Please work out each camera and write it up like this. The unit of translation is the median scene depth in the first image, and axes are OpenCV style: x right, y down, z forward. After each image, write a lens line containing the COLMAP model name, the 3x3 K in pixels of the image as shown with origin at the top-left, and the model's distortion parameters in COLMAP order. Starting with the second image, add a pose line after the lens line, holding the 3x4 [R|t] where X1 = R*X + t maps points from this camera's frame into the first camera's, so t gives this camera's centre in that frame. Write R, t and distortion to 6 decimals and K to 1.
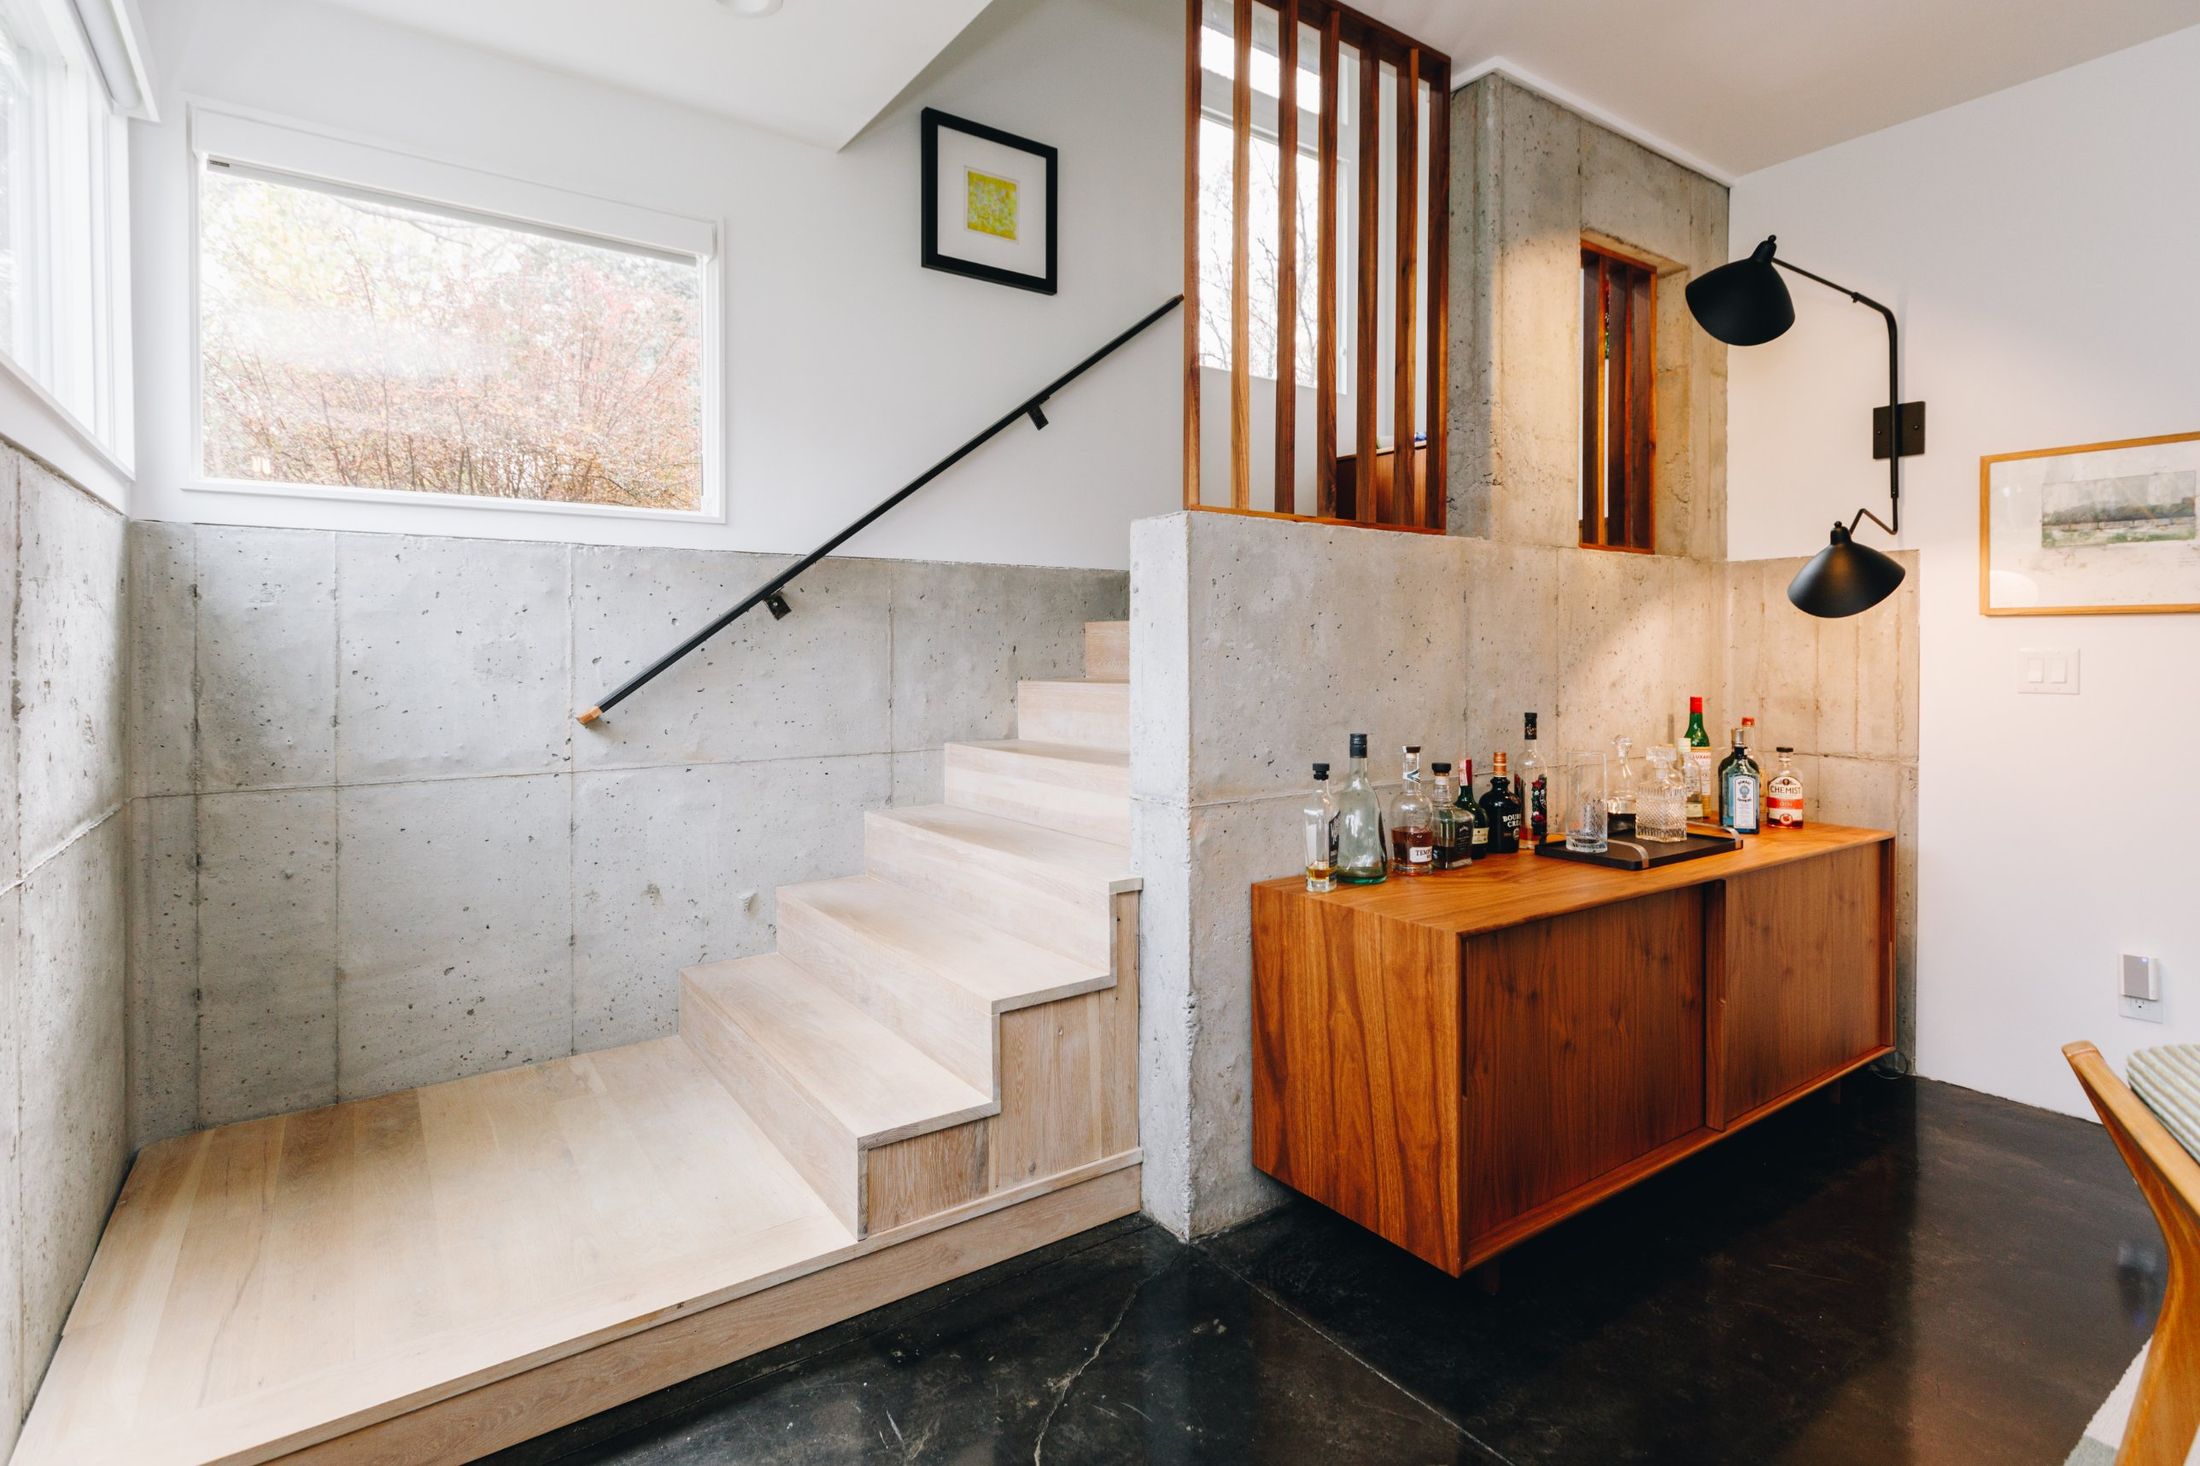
lens RADIAL K [[1100.7, 0, 1136.6], [0, 1100.7, 660.1], [0, 0, 1]] dist [-0.002788, -0.000607]
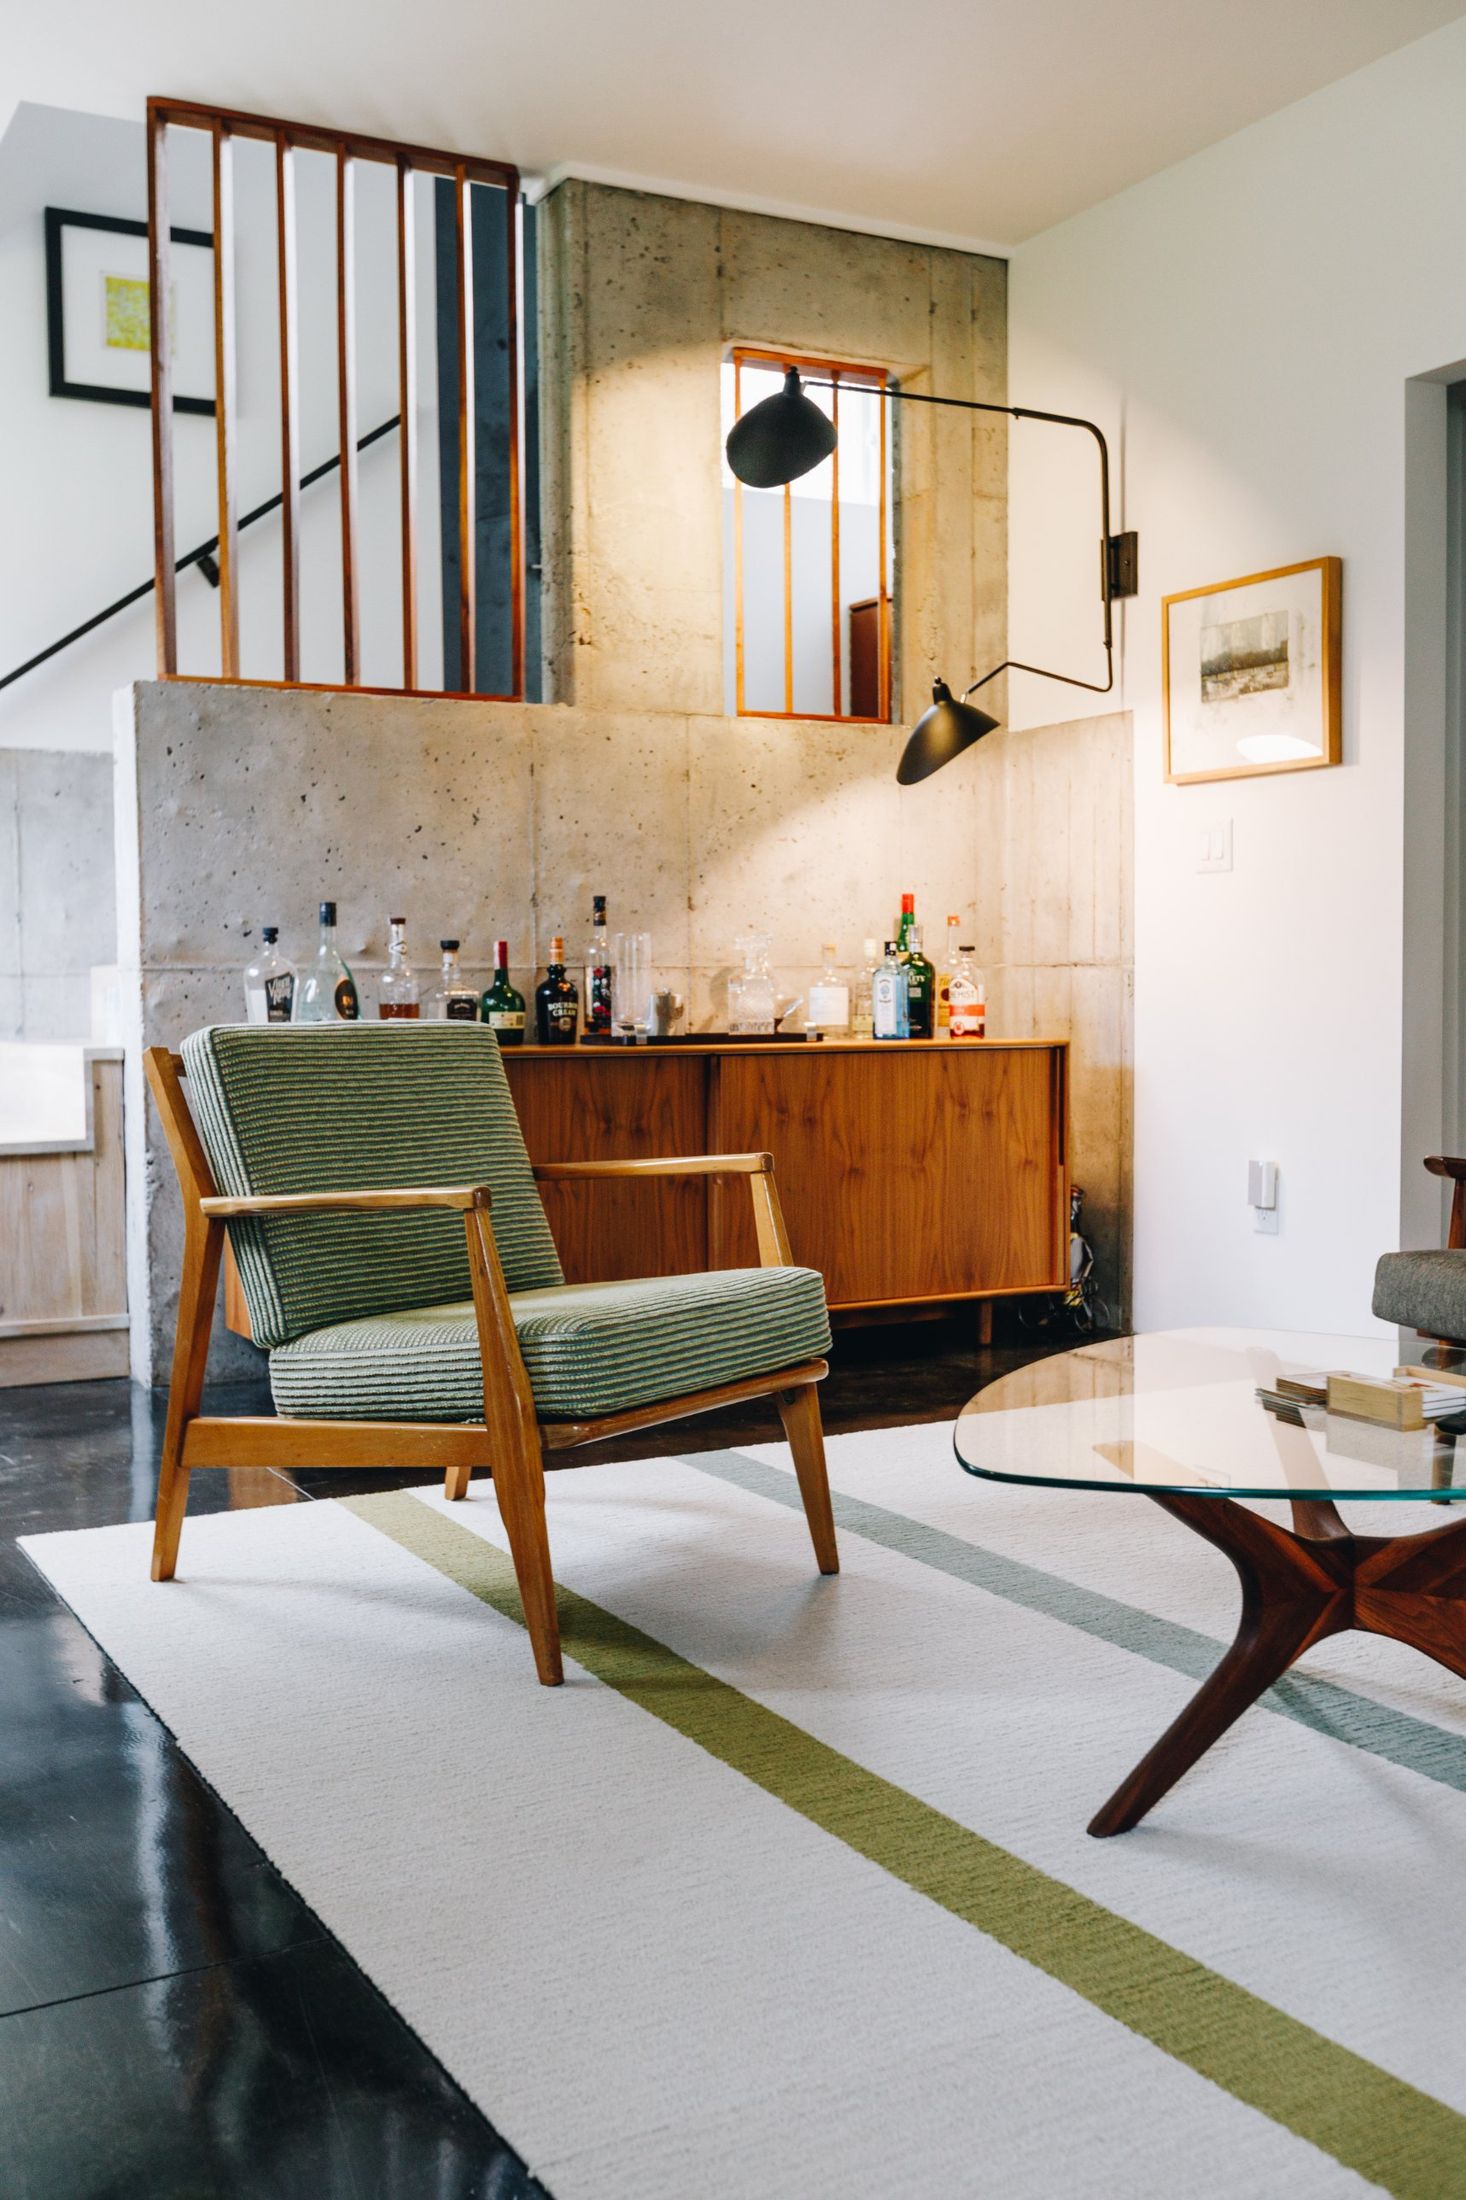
lens RADIAL K [[2101.9, 0, 732.1], [0, 2101.9, 1098.5], [0, 0, 1]] dist [-0.011317, 0.000000]
pose [[0.992810, 0.001818, -0.119688, 0.667781], [0.004451, 0.998633, 0.052087, 0.123590], [0.119619, -0.052245, 0.991444, -0.715260]]
